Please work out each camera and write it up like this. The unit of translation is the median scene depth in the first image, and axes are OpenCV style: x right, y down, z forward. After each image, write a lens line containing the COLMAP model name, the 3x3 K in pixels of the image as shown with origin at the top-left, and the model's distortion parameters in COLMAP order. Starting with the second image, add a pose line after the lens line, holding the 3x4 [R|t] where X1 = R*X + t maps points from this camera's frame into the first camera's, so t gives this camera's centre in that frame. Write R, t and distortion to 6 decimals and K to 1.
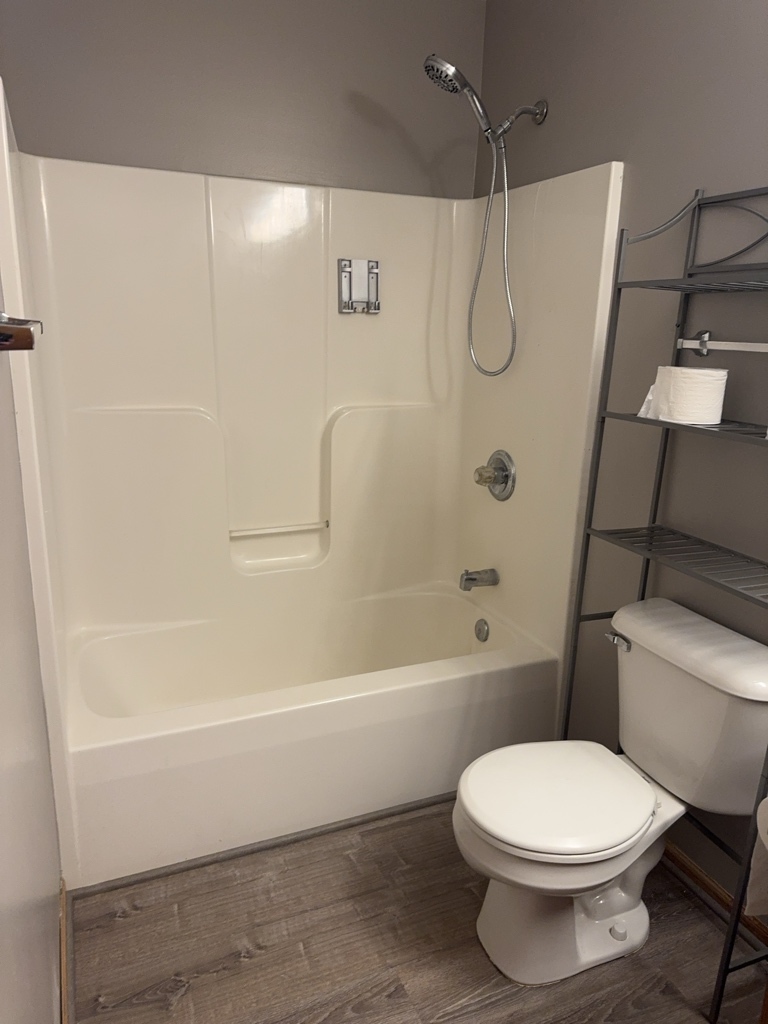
lens RADIAL K [[726.0, 0, 383.1], [0, 726.0, 512.8], [0, 0, 1]] dist [0.073290, -0.091667]
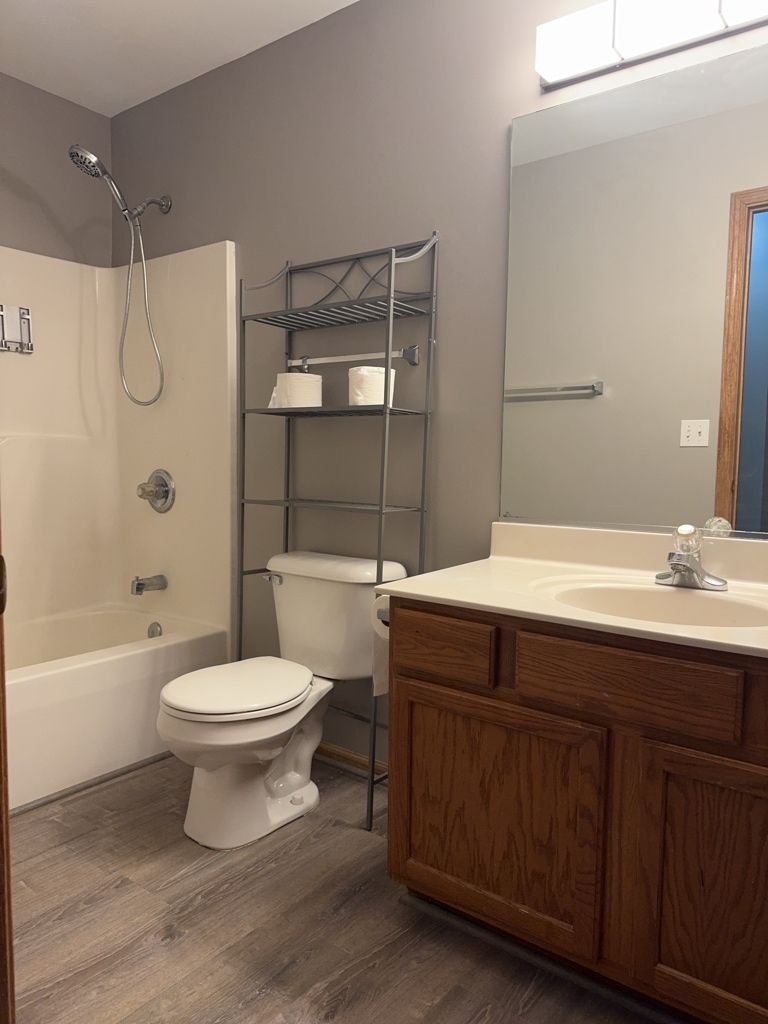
lens RADIAL K [[726.0, 0, 391.8], [0, 726.0, 518.5], [0, 0, 1]] dist [0.073290, -0.091667]
pose [[0.869992, -0.058302, 0.489606, -0.122900], [0.134091, 0.983536, -0.121150, 0.241645], [-0.474482, 0.171052, 0.863486, -0.244142]]
